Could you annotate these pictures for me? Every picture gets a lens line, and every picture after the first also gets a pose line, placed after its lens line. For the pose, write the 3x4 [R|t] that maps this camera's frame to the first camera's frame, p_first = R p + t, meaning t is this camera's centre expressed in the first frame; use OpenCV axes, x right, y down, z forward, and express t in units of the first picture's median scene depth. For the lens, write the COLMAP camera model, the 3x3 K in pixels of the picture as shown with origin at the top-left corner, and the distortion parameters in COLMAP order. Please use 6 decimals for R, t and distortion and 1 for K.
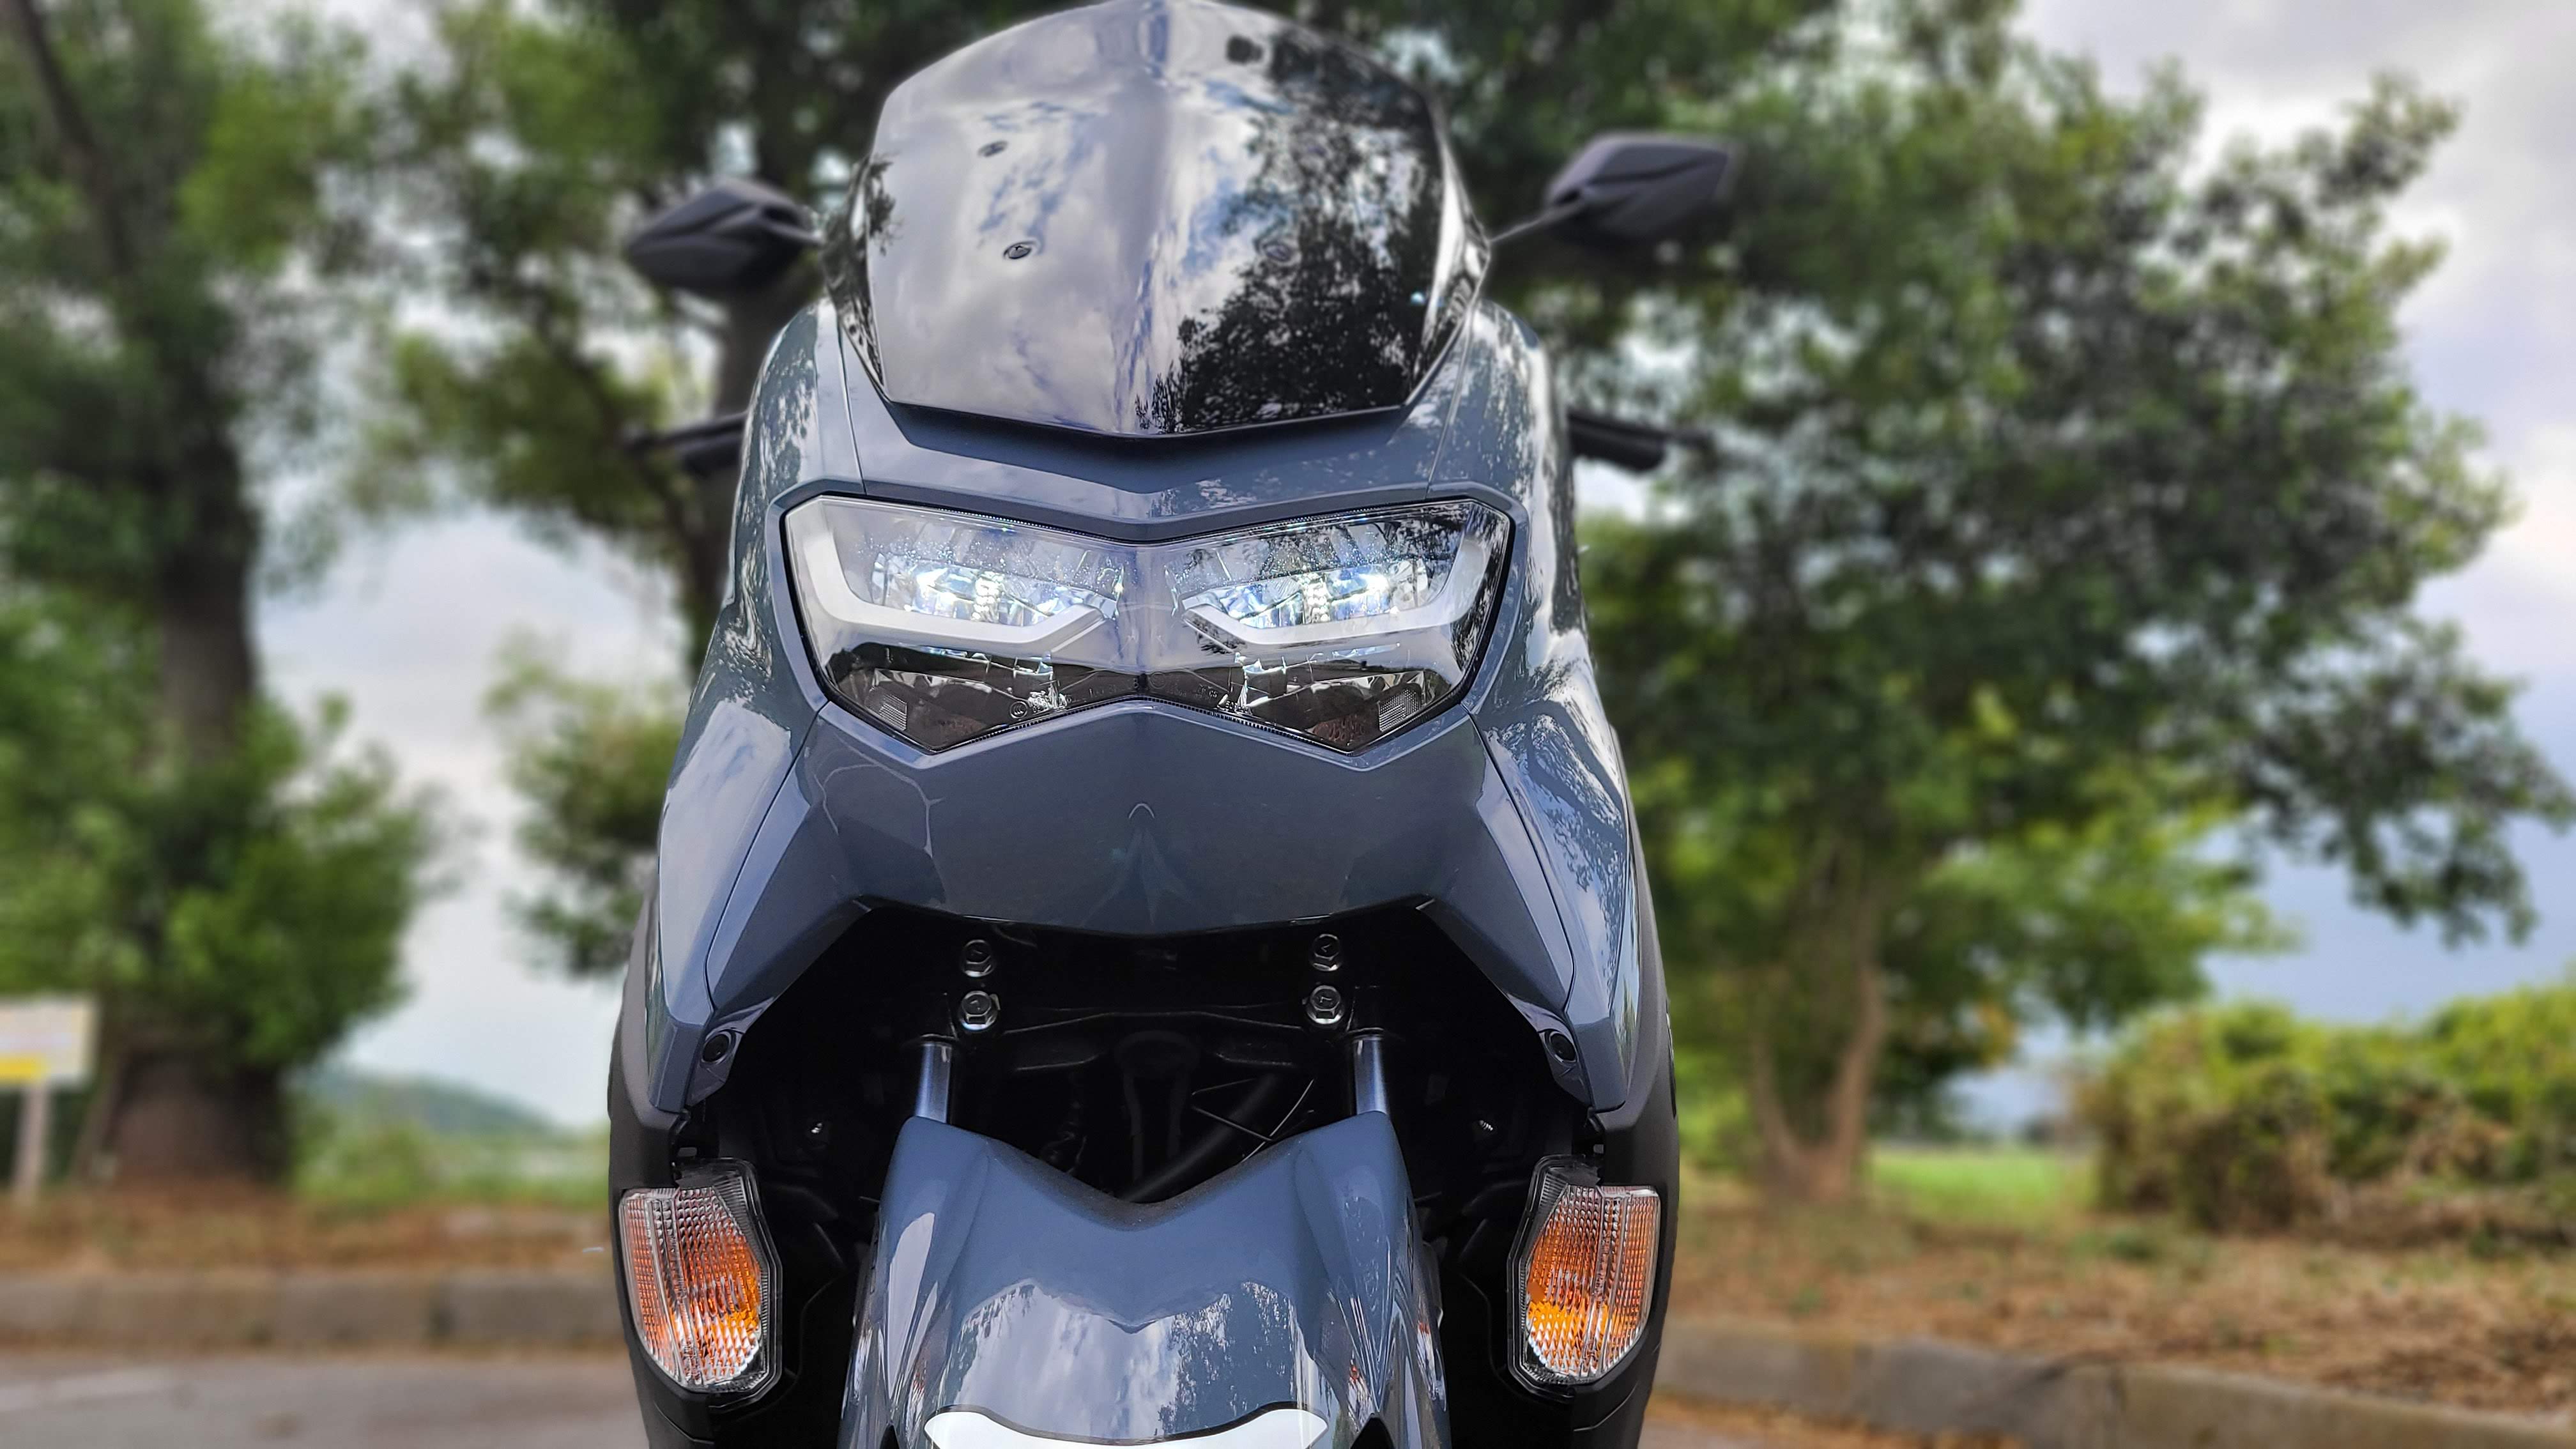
lens RADIAL K [[1948.2, 0, 1301.9], [0, 1948.2, 729.7], [0, 0, 1]] dist [0.025803, -0.030291]
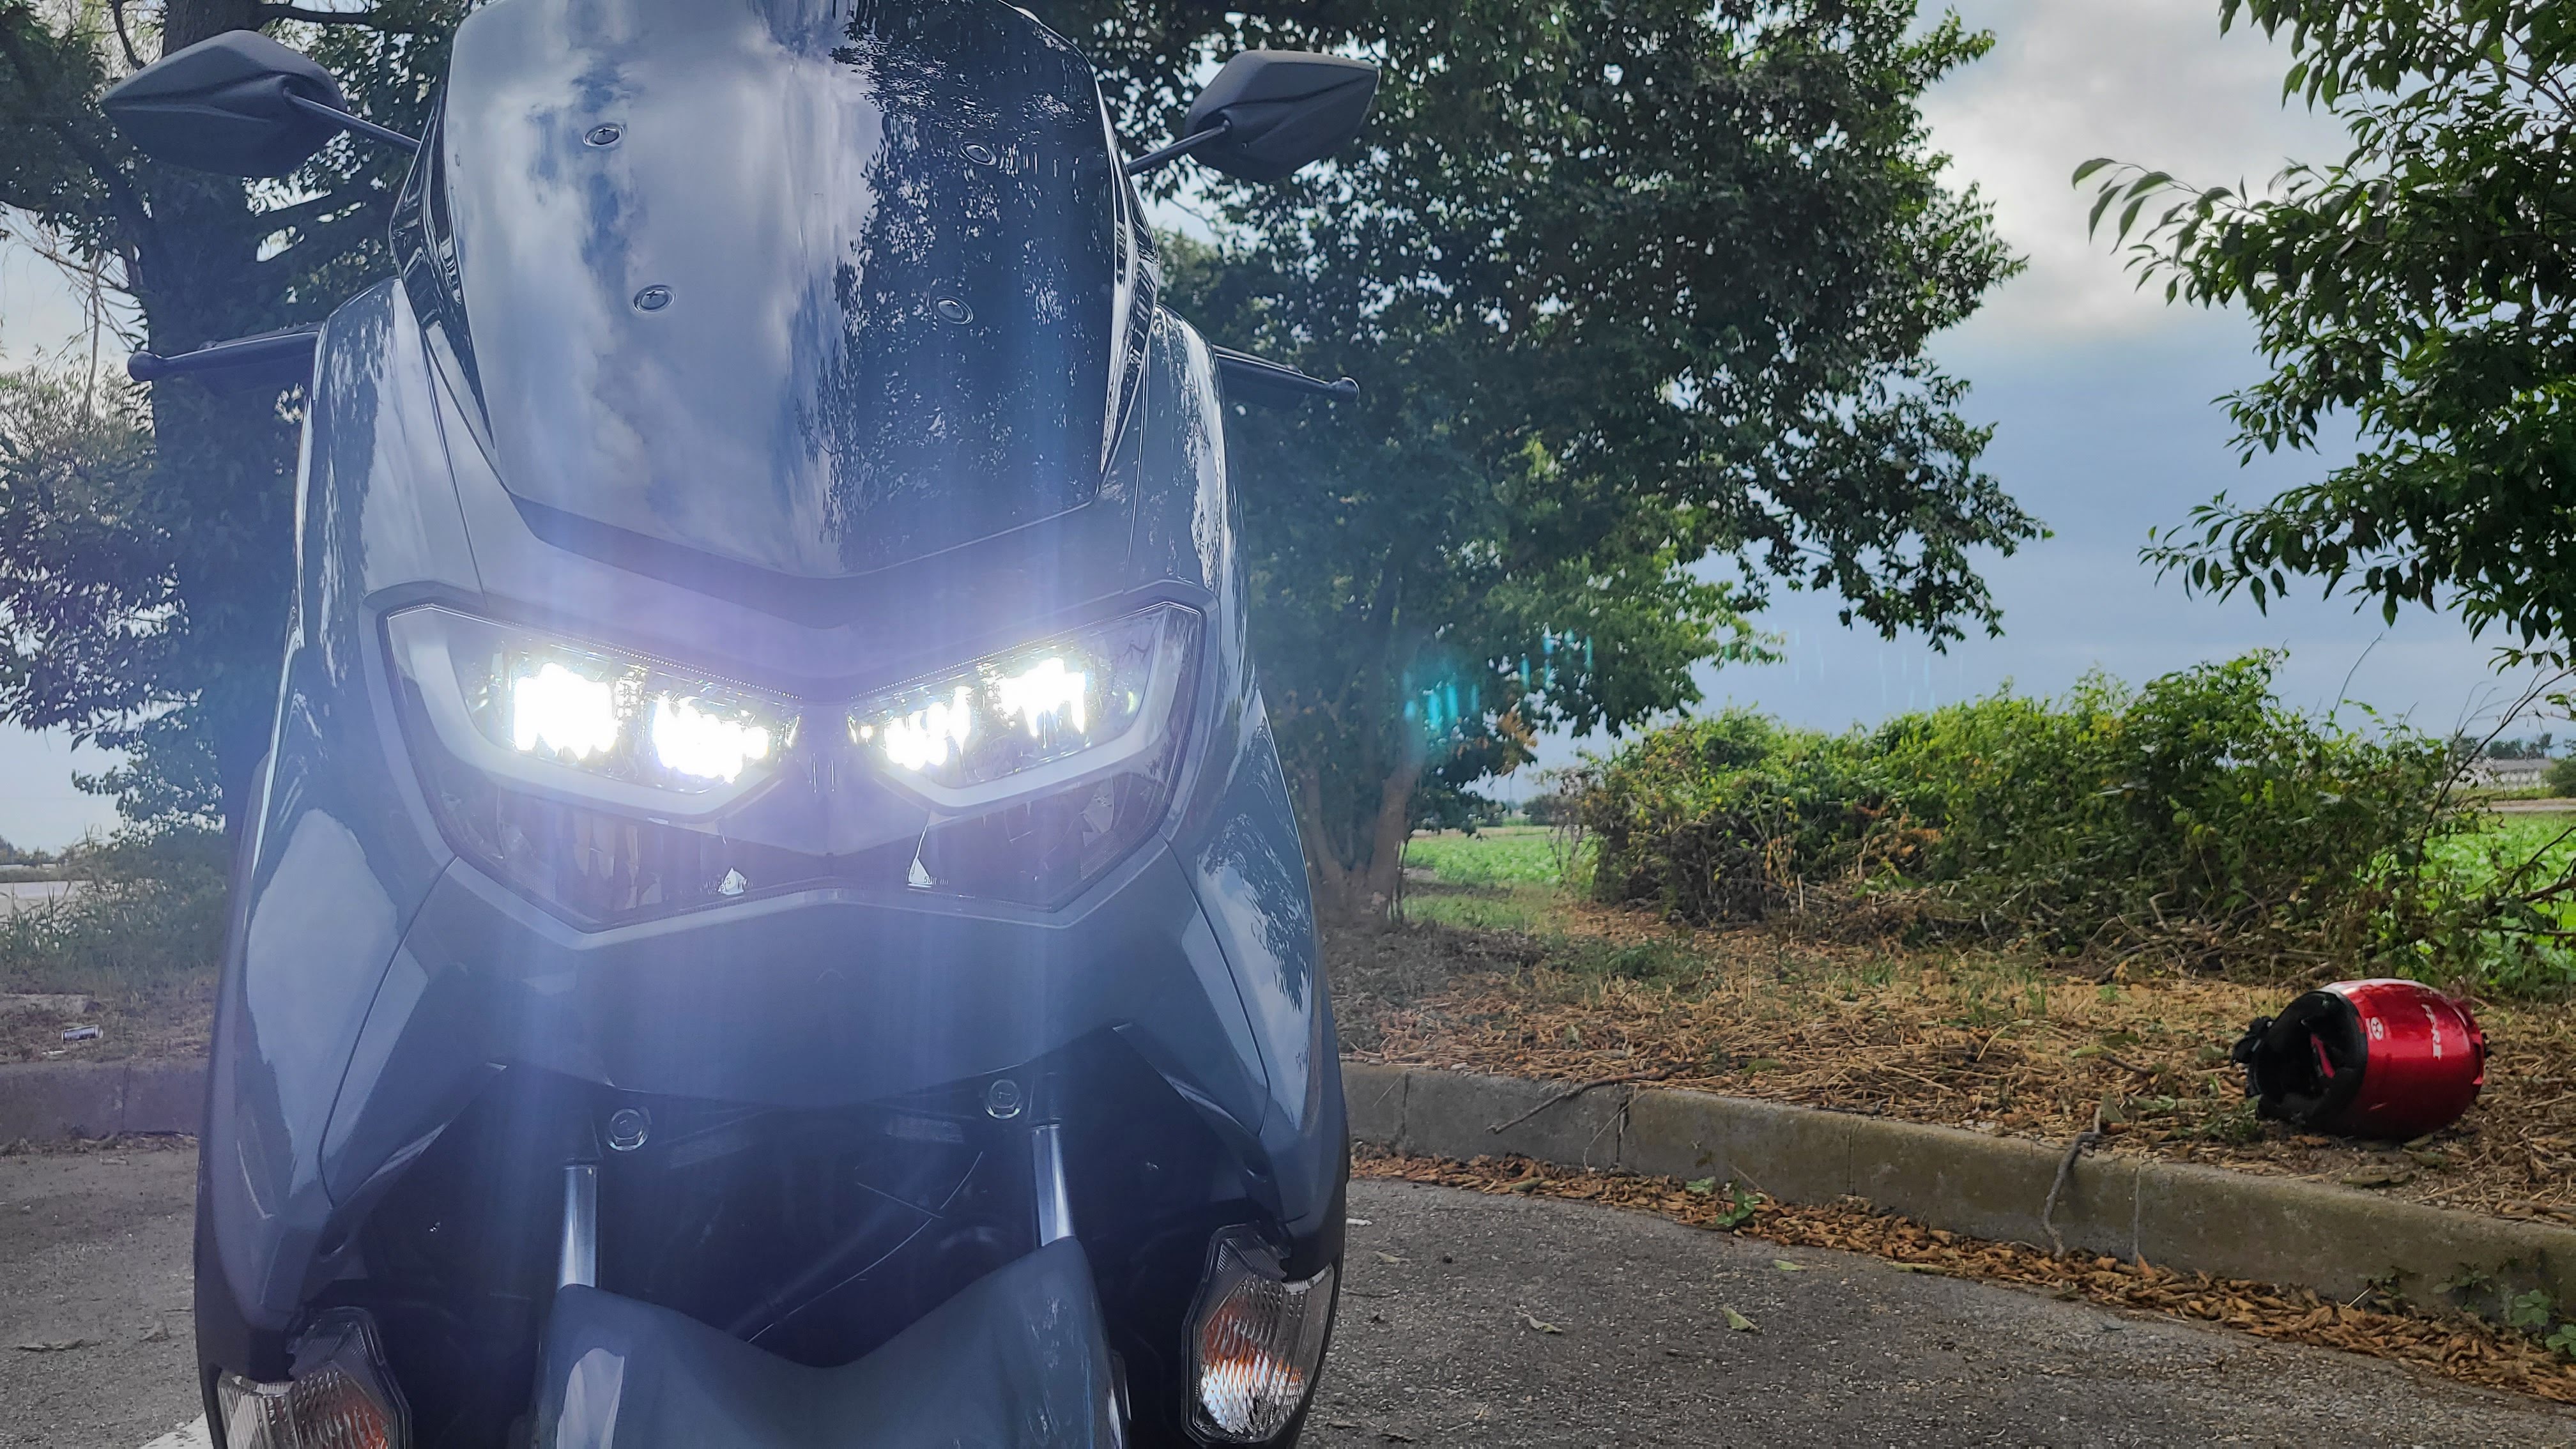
lens RADIAL K [[1925.7, 0, 1280.0], [0, 1925.7, 699.9], [0, 0, 1]] dist [0.008409, -0.004545]
pose [[0.974554, -0.003104, 0.224133, -0.013891], [-0.032398, 0.987455, 0.154543, -0.041495], [-0.221801, -0.157872, 0.962227, 0.018929]]
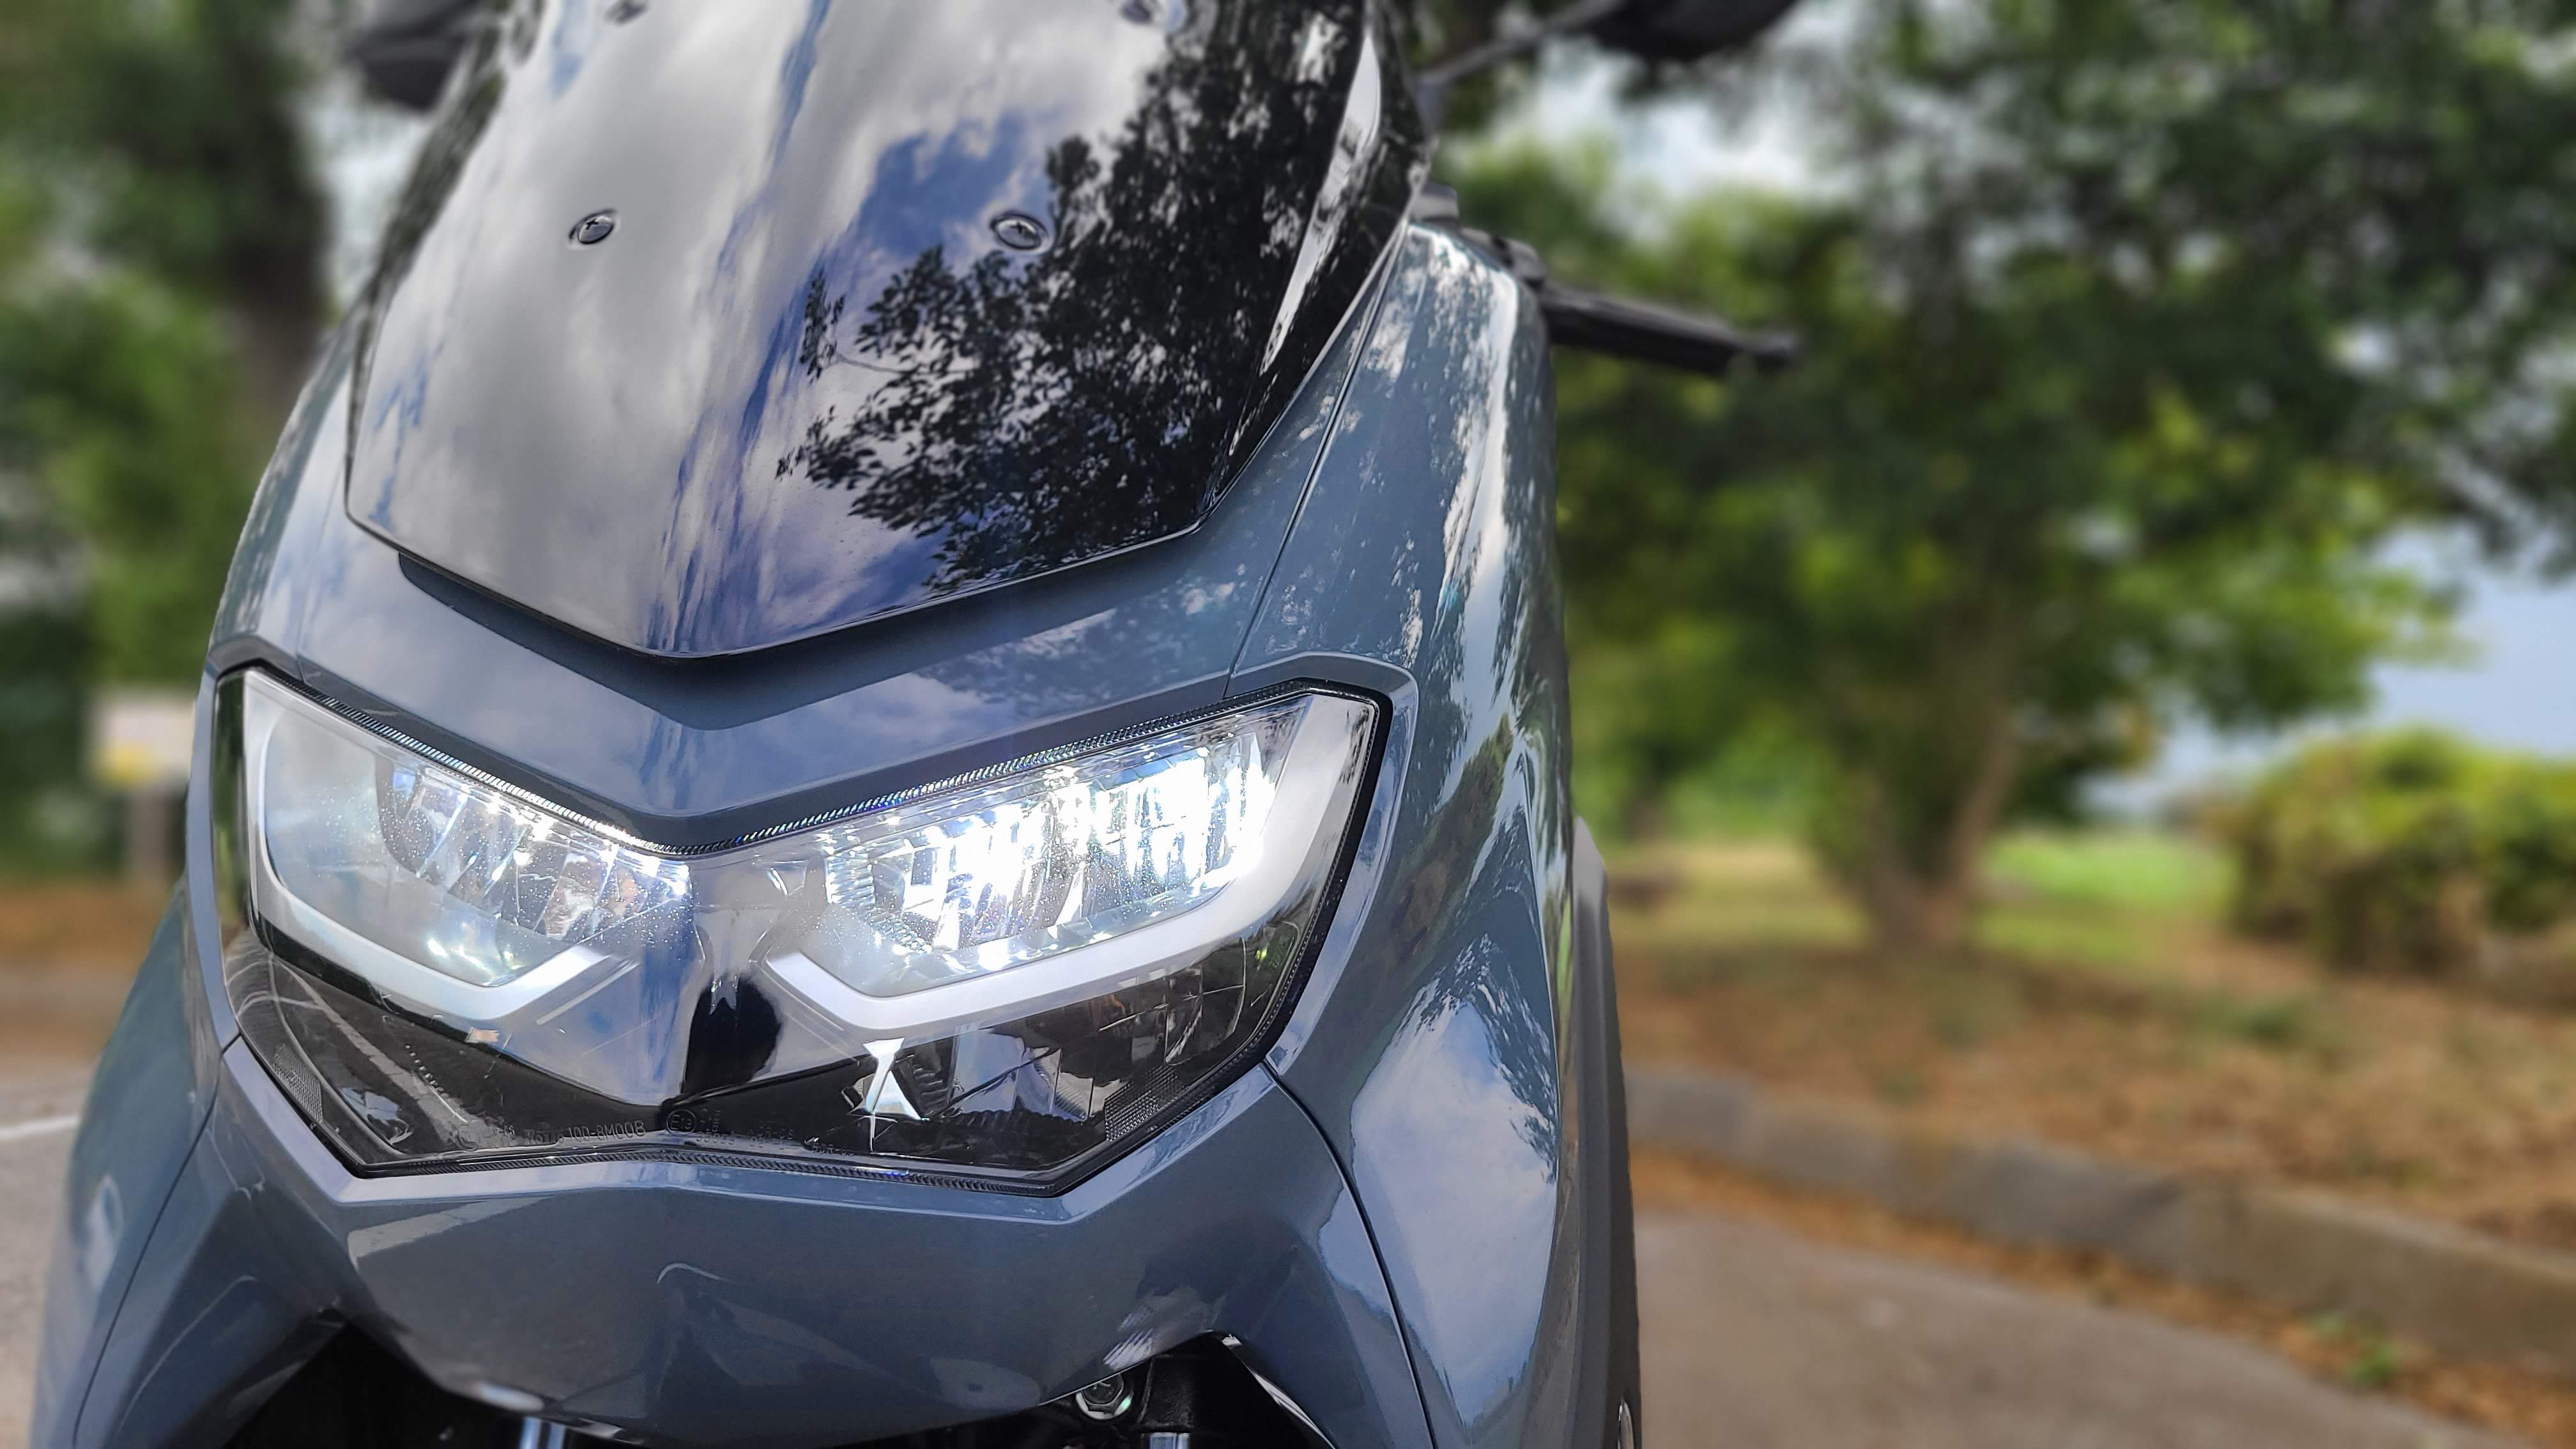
lens RADIAL K [[1886.6, 0, 1256.1], [0, 1886.6, 726.7], [0, 0, 1]] dist [-0.001551, -0.006196]
pose [[0.994594, 0.035583, -0.097557, 0.024482], [-0.016029, 0.980807, 0.194323, -0.041604], [0.102599, -0.191708, 0.976074, 0.088624]]
